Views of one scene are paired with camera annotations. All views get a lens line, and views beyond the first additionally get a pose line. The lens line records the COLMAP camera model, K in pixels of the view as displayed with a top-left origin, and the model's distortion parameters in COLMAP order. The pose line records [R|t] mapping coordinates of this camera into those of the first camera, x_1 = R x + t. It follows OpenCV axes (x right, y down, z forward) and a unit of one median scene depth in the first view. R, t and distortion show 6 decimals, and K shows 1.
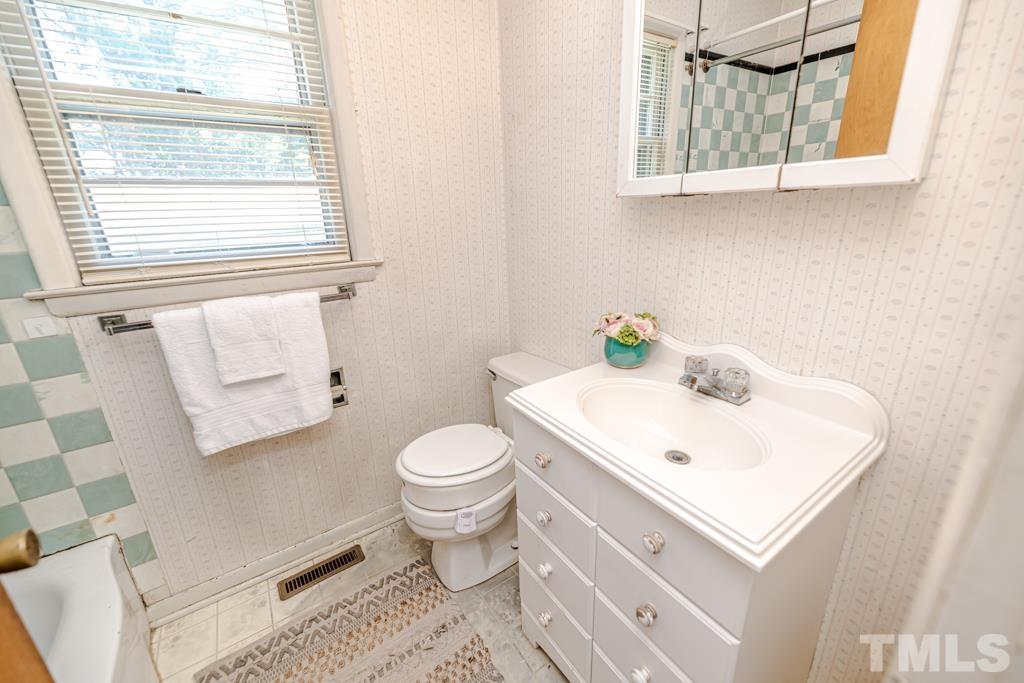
lens RADIAL K [[409.9, 0, 515.2], [0, 409.9, 338.0], [0, 0, 1]] dist [0.002299, -0.001272]
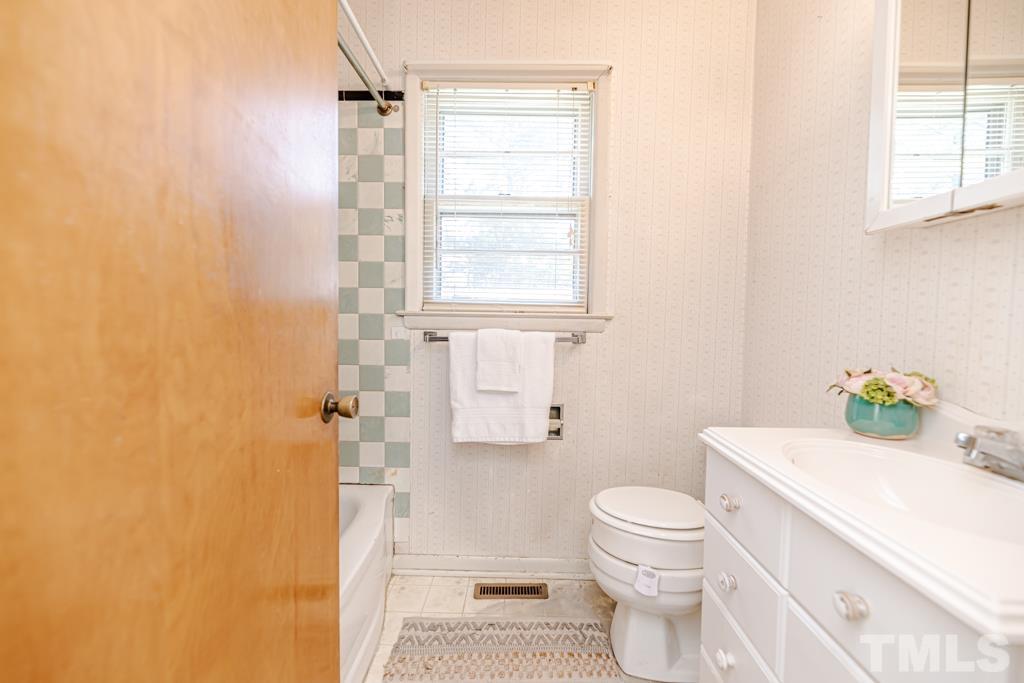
lens RADIAL K [[409.9, 0, 515.8], [0, 409.9, 336.3], [0, 0, 1]] dist [0.002299, -0.001272]
pose [[0.817080, 0.067596, -0.572548, 0.129289], [-0.213779, 0.957828, -0.192000, 0.165695], [0.535424, 0.279278, 0.797072, -0.033168]]
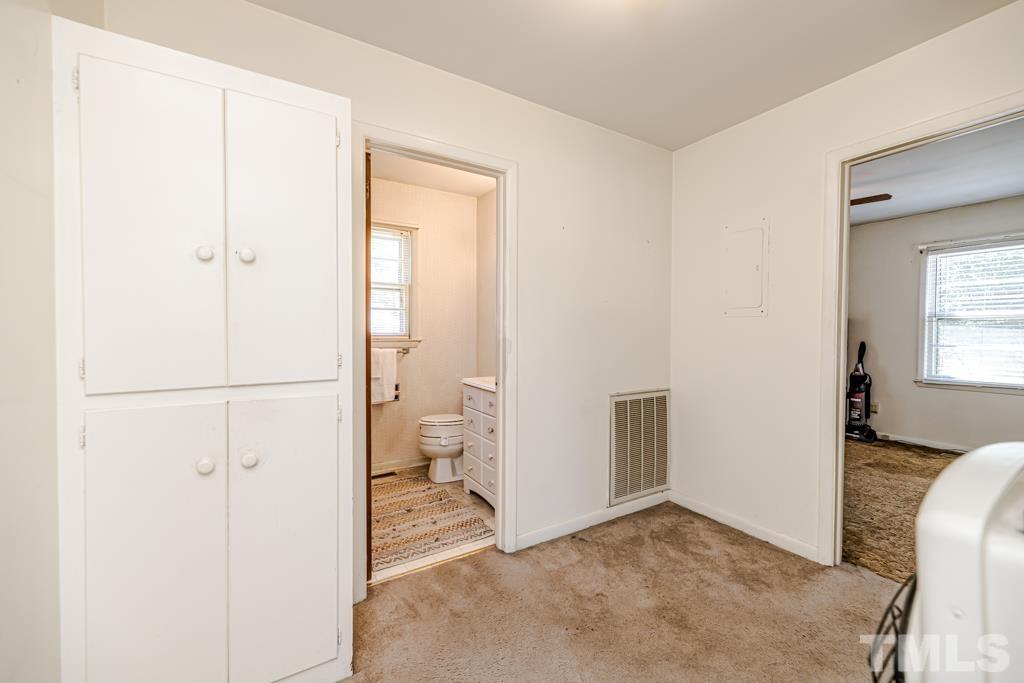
lens RADIAL K [[409.9, 0, 512.7], [0, 409.9, 335.8], [0, 0, 1]] dist [0.002299, -0.001272]
pose [[0.998093, 0.036745, -0.049608, 0.394632], [-0.049524, 0.956341, -0.288028, 0.544937], [0.036859, 0.289935, 0.956336, -1.545936]]
